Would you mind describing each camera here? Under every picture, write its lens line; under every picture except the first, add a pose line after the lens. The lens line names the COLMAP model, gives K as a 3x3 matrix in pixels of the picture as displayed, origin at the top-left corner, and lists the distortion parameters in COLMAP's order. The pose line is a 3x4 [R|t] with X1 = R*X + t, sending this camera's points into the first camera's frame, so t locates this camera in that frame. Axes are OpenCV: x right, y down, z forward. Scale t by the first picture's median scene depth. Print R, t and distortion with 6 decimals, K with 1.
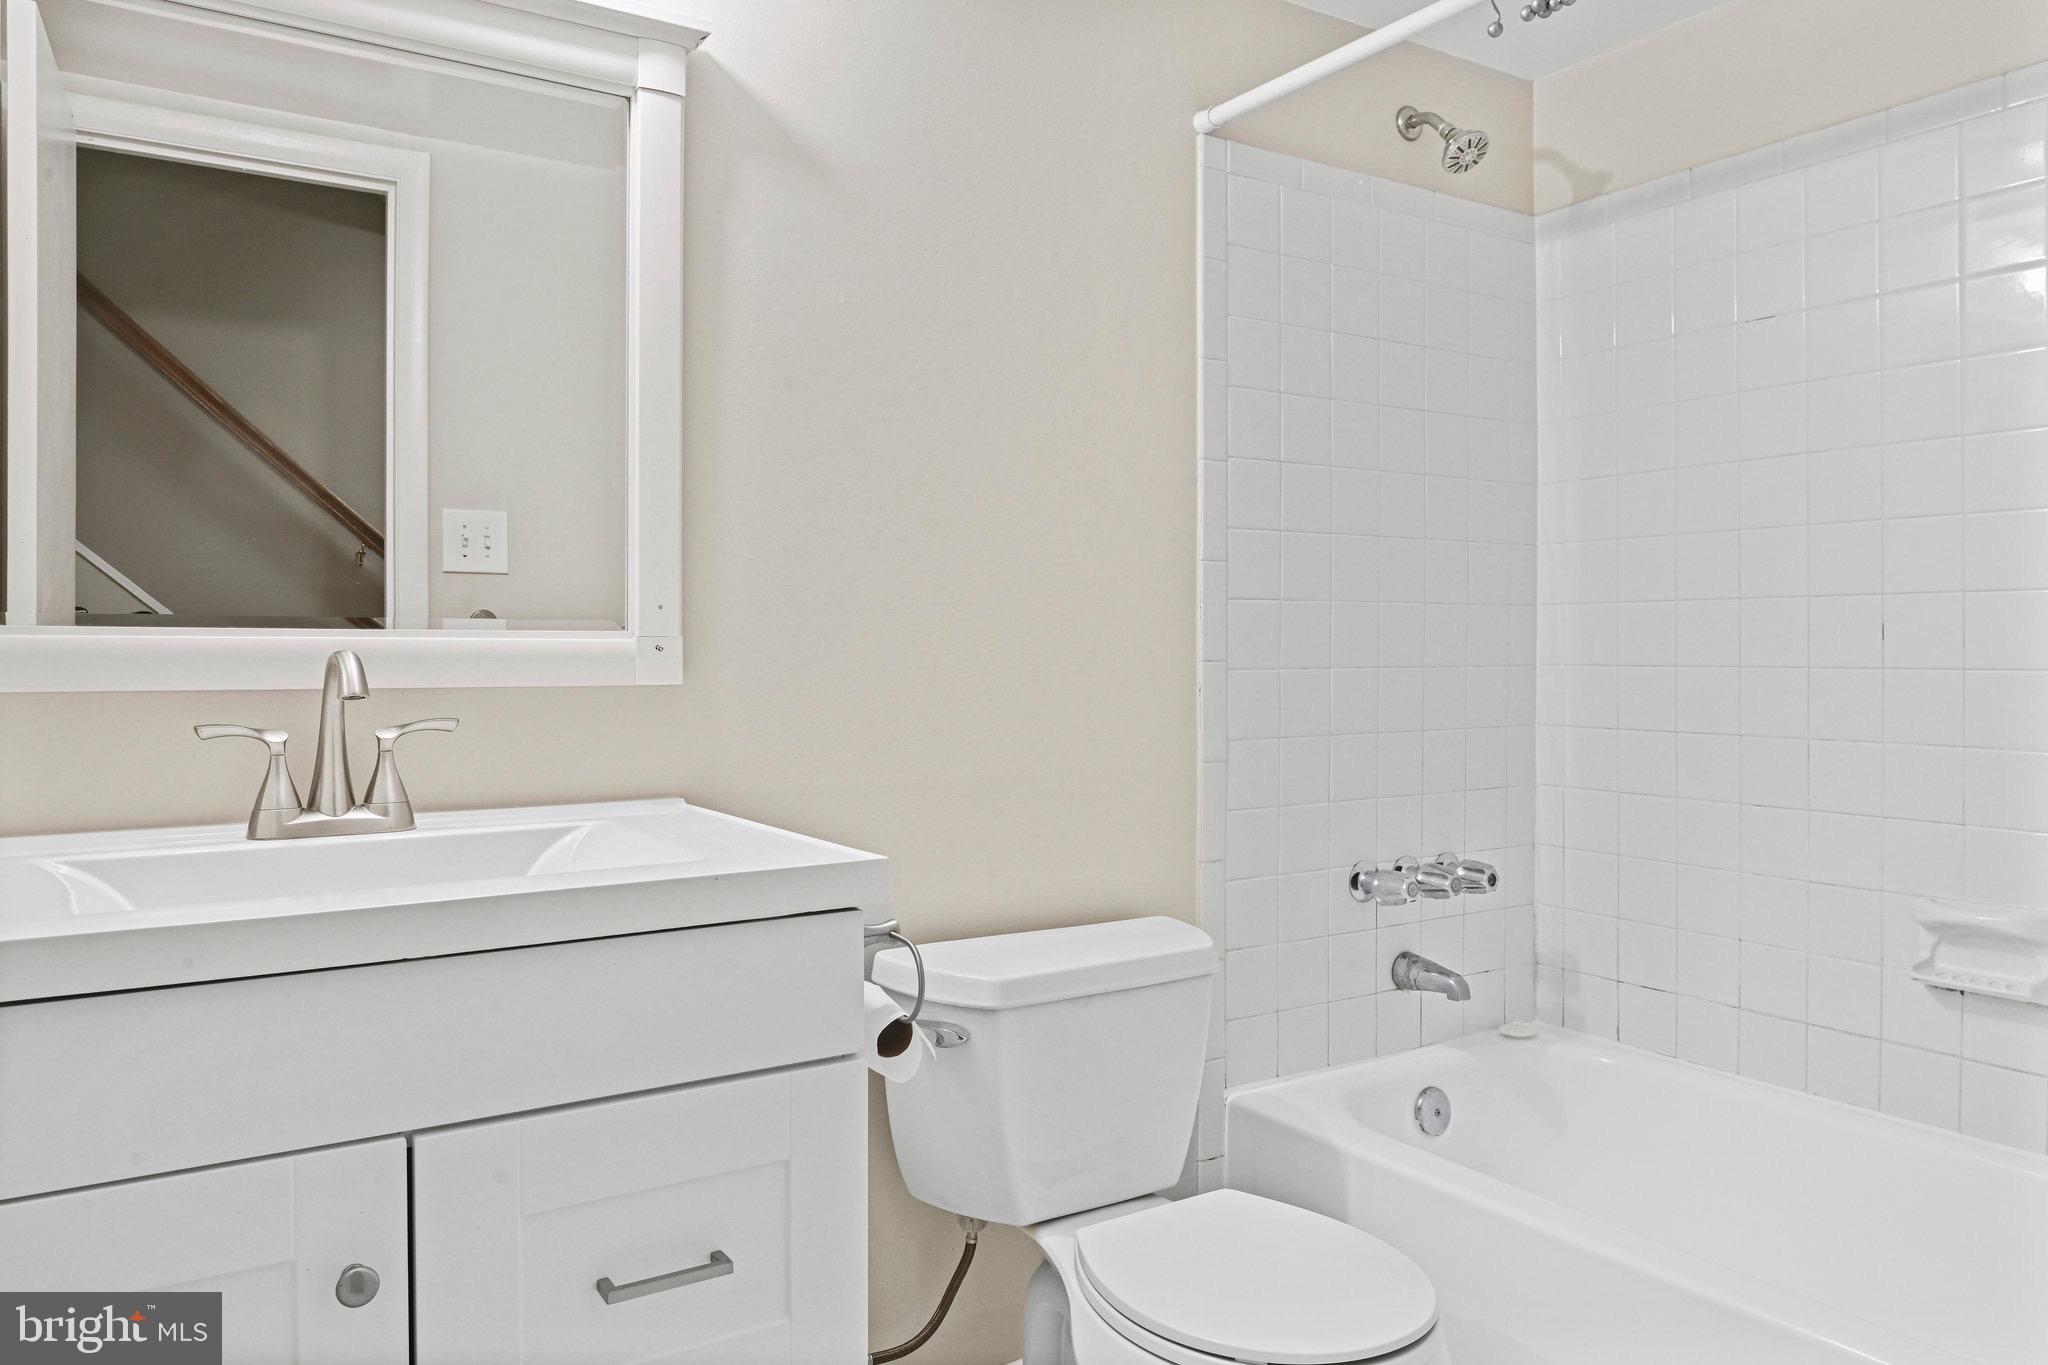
lens RADIAL K [[1403.9, 0, 1024.0], [0, 1403.9, 682.5], [0, 0, 1]] dist [0.004759, -0.023674]
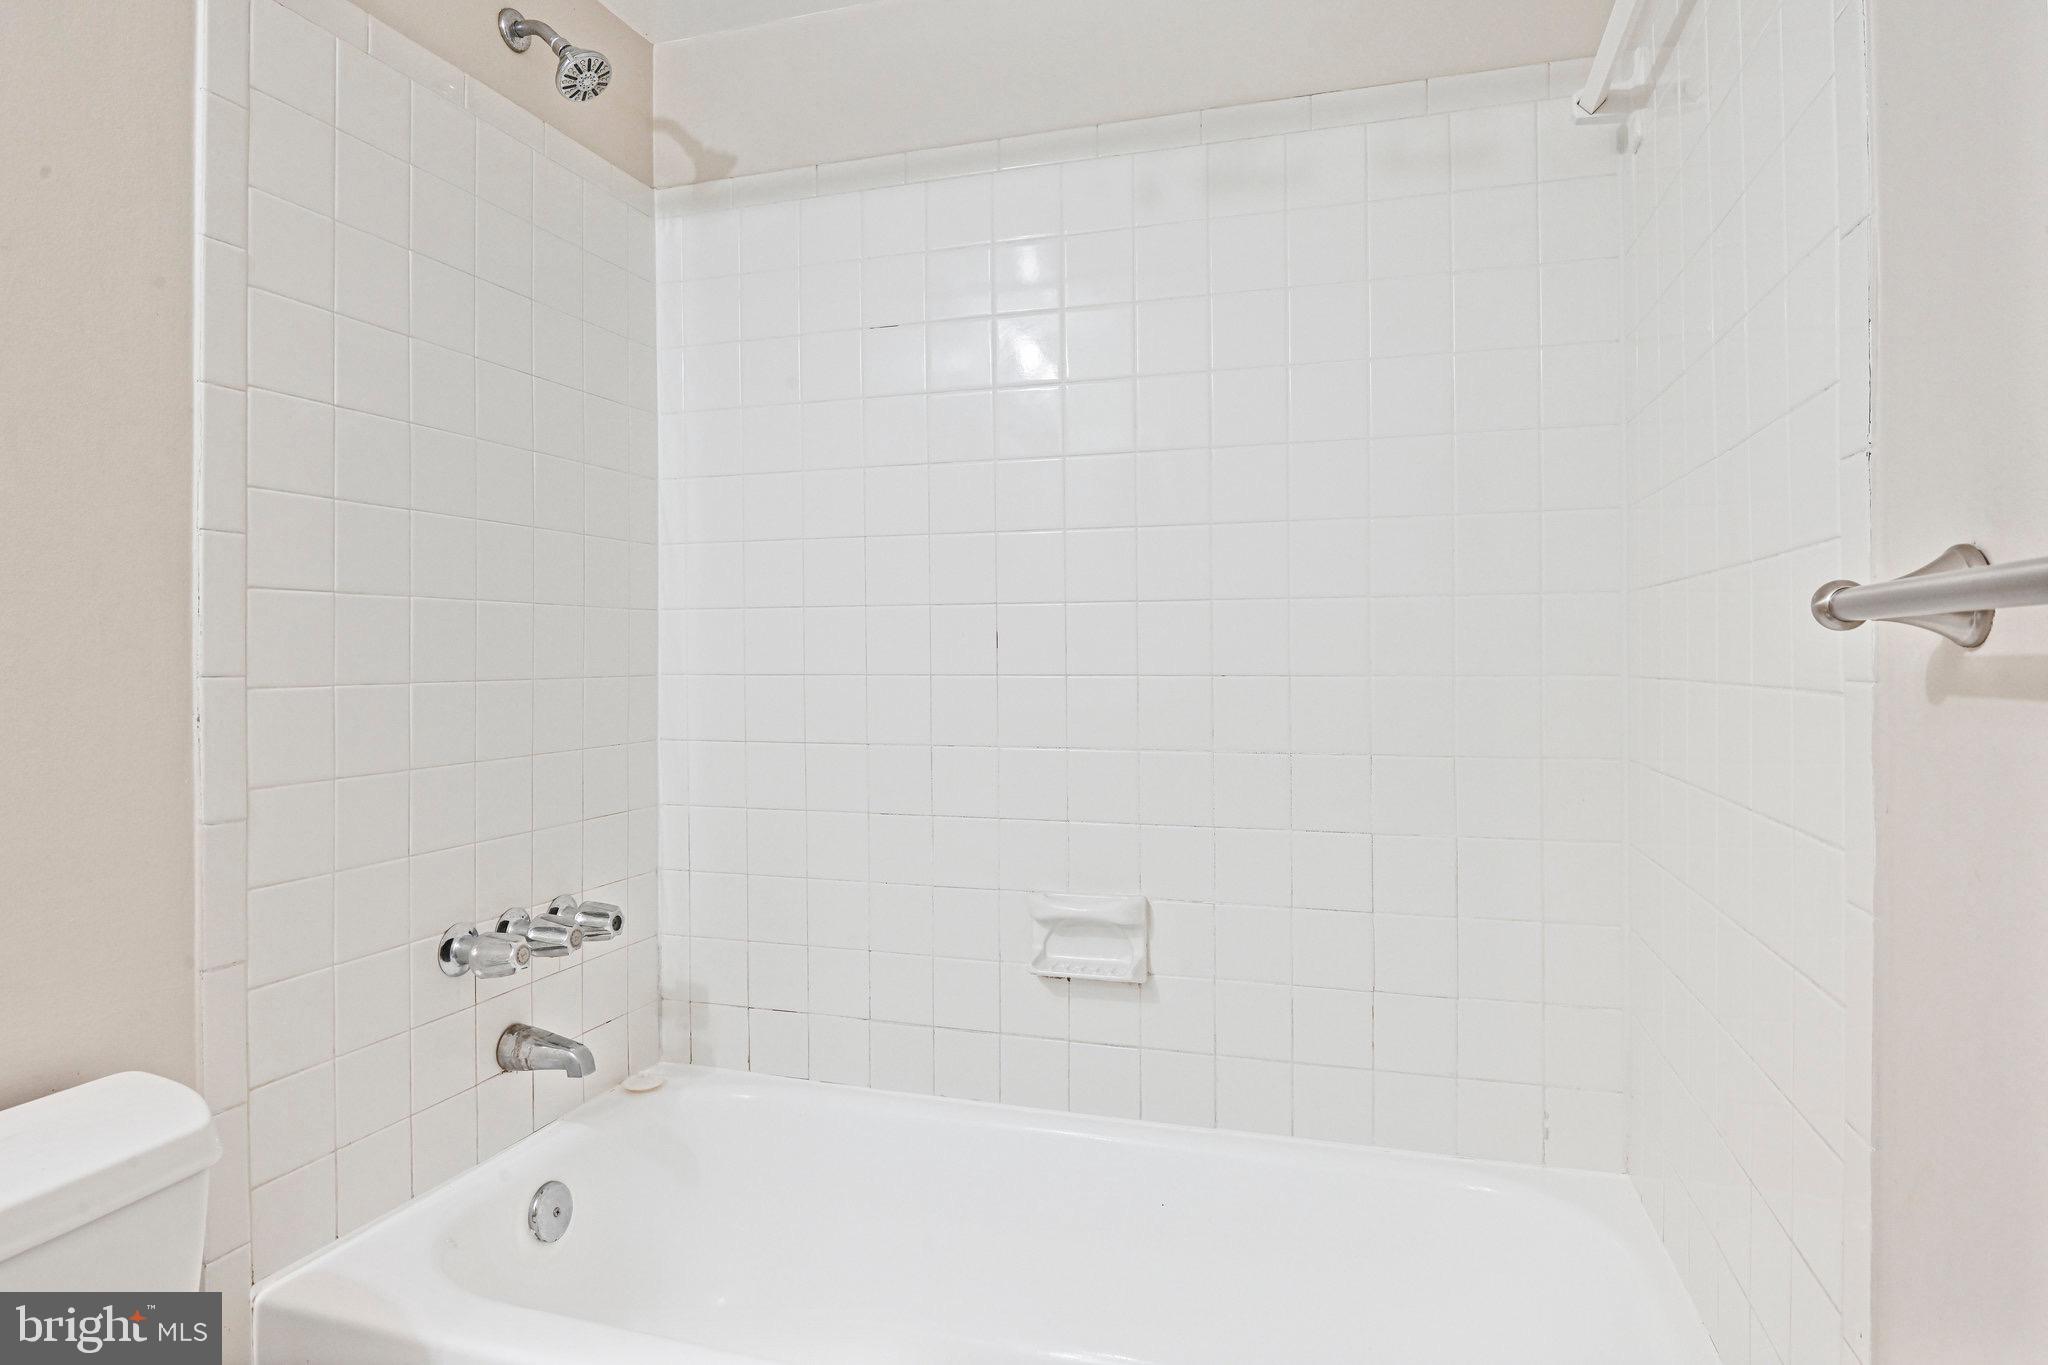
lens RADIAL K [[1159.1, 0, 1031.3], [0, 1159.1, 645.8], [0, 0, 1]] dist [-0.019974, -0.001567]
pose [[0.765327, 0.002927, 0.643635, 0.075418], [0.019422, 0.999429, -0.027639, -0.006831], [-0.643348, 0.033654, 0.764834, 0.308140]]
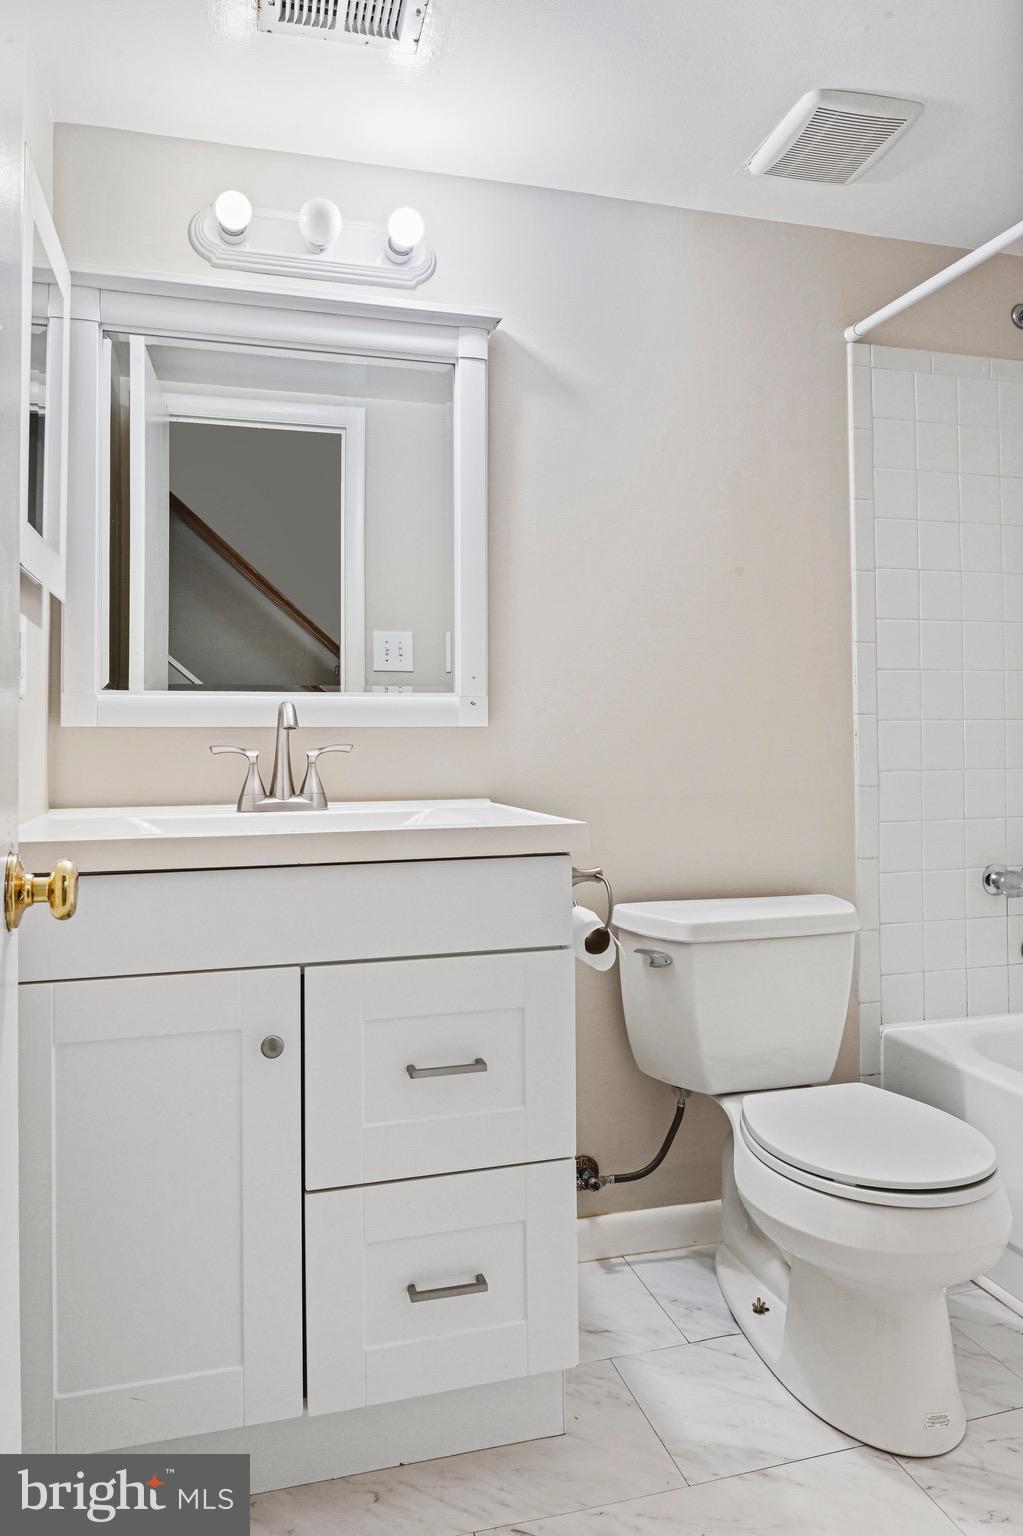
lens RADIAL K [[1030.8, 0, 512.4], [0, 1030.8, 734.2], [0, 0, 1]] dist [-0.003000, -0.003979]
pose [[0.957799, -0.007804, -0.287333, 0.091092], [-0.000093, 0.999623, -0.027461, 0.032676], [0.287439, 0.026329, 0.957437, -0.082049]]
